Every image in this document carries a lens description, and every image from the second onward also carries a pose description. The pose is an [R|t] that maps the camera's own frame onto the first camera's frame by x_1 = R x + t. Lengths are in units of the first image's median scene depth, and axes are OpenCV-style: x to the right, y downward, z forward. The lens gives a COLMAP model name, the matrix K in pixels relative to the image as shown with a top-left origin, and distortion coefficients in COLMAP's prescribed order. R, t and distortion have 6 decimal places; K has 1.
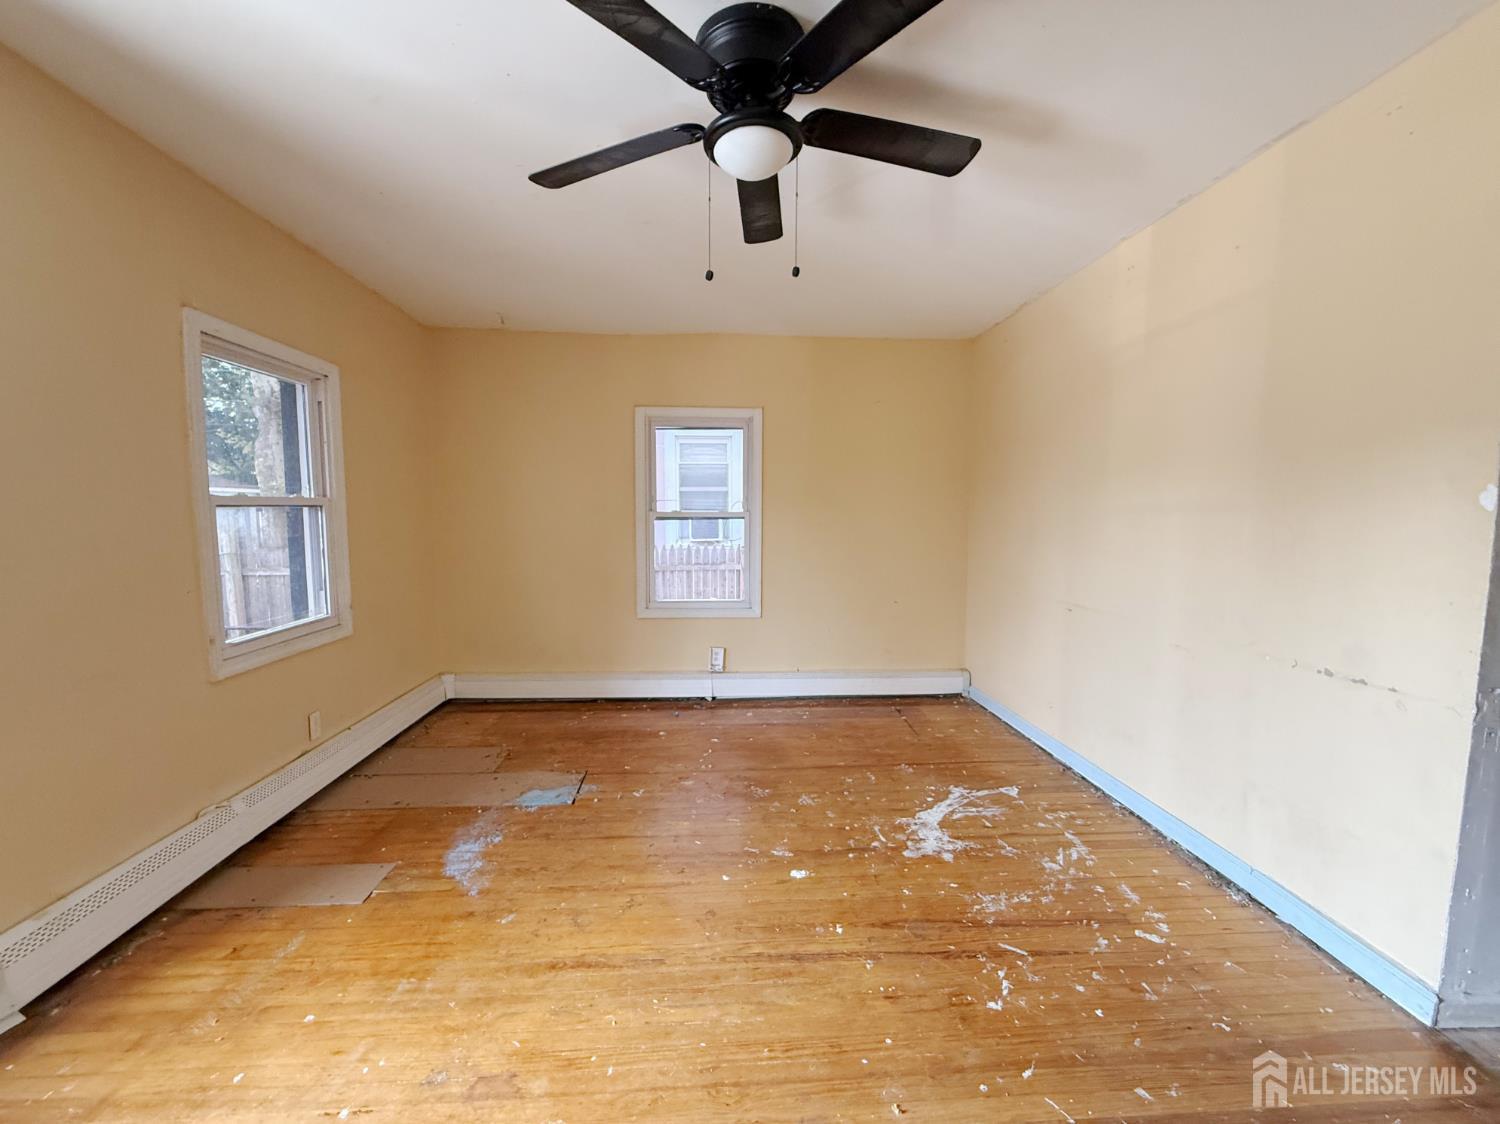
lens RADIAL K [[617.3, 0, 750.4], [0, 617.3, 559.0], [0, 0, 1]] dist [-0.000223, -0.000126]
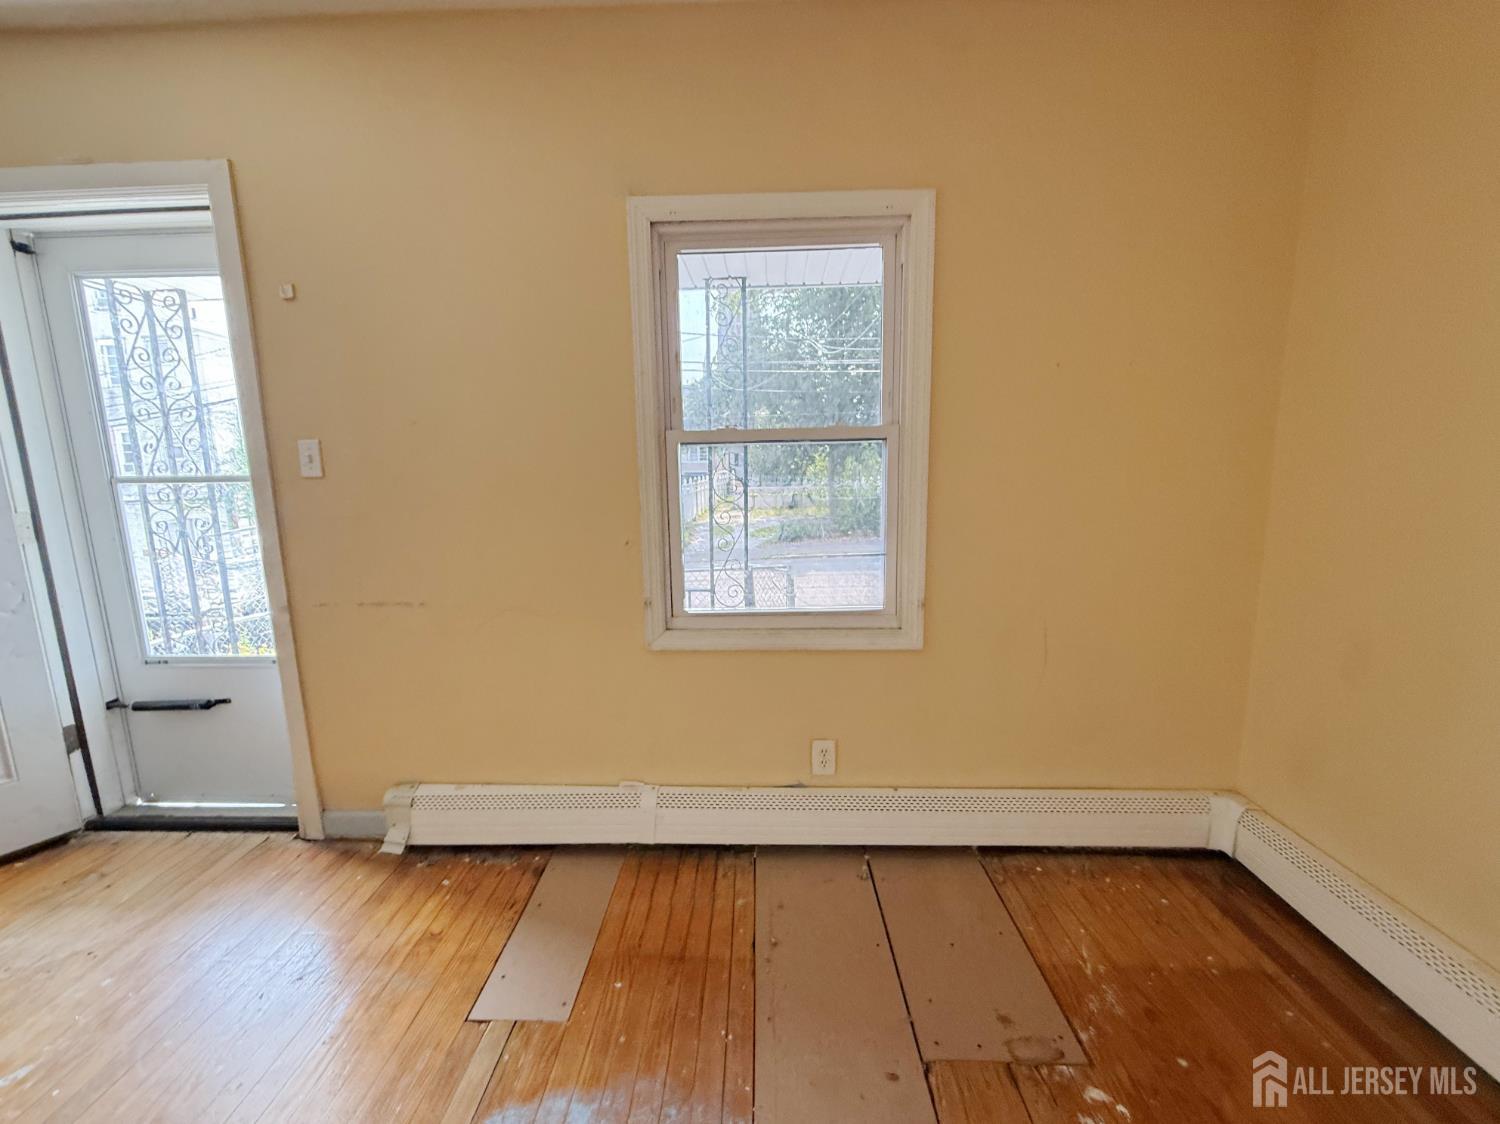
lens RADIAL K [[608.9, 0, 740.4], [0, 608.9, 560.8], [0, 0, 1]] dist [-0.000762, -0.000618]
pose [[-0.099055, 0.149913, -0.983725, -0.052917], [-0.062451, 0.985701, 0.156503, -0.056826], [0.993120, 0.076937, -0.088276, 1.028221]]
